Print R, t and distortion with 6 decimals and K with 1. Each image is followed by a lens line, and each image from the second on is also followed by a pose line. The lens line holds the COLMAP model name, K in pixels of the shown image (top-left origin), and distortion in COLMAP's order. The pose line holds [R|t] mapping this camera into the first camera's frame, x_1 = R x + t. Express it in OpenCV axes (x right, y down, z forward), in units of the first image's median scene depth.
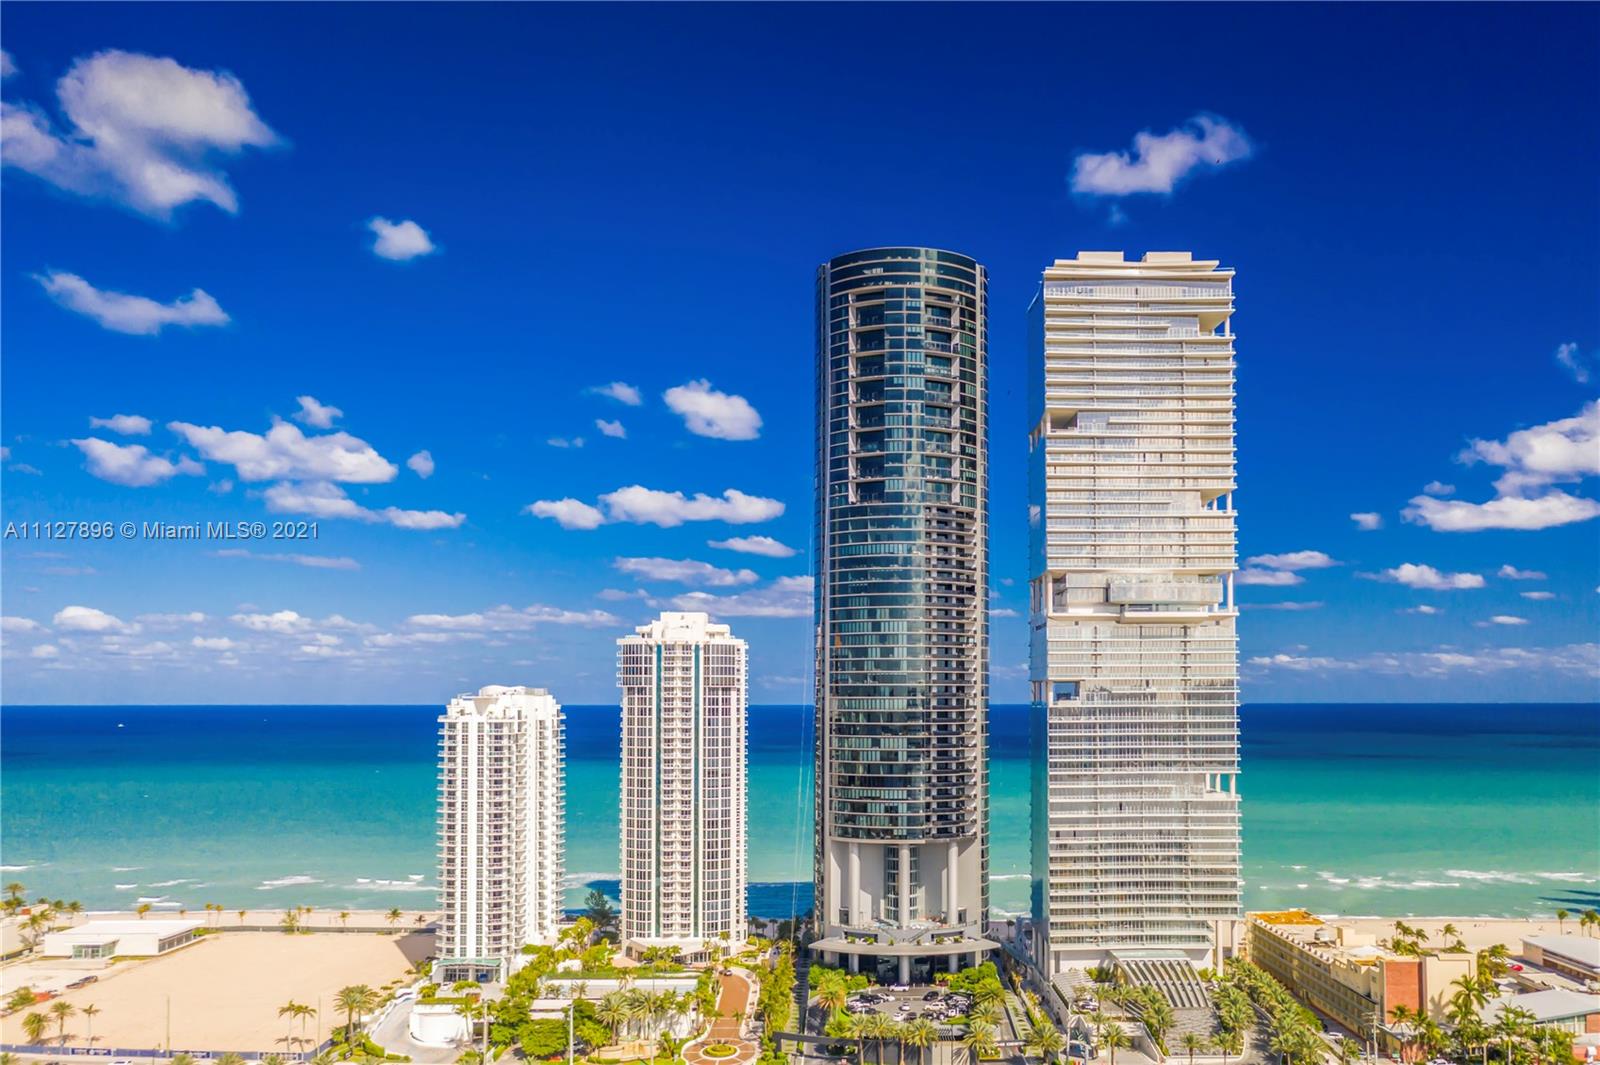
lens RADIAL K [[1354.2, 0, 857.0], [0, 1354.2, 717.2], [0, 0, 1]] dist [0.012027, 0.011046]
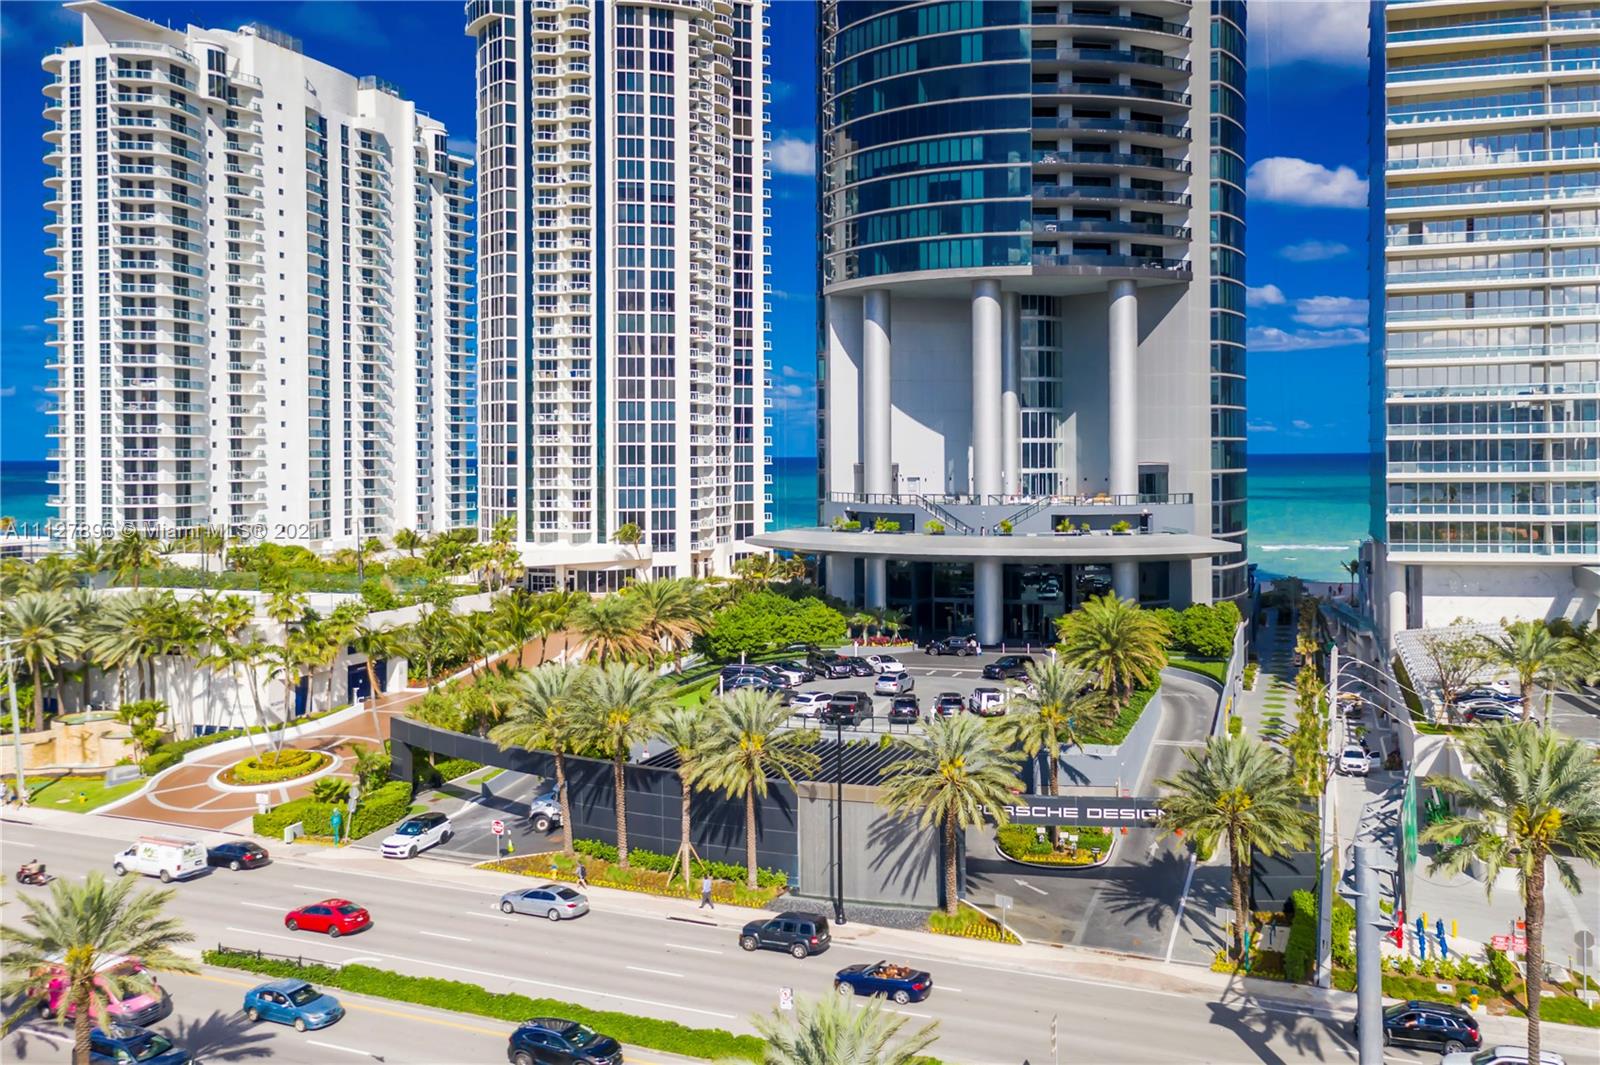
lens RADIAL K [[1354.2, 0, 846.9], [0, 1354.2, 477.1], [0, 0, 1]] dist [0.012027, 0.011046]
pose [[0.947038, -0.000643, -0.321119, 0.121830], [0.002457, 0.999983, 0.005246, 0.146848], [0.321111, -0.005757, 0.947024, 0.619423]]
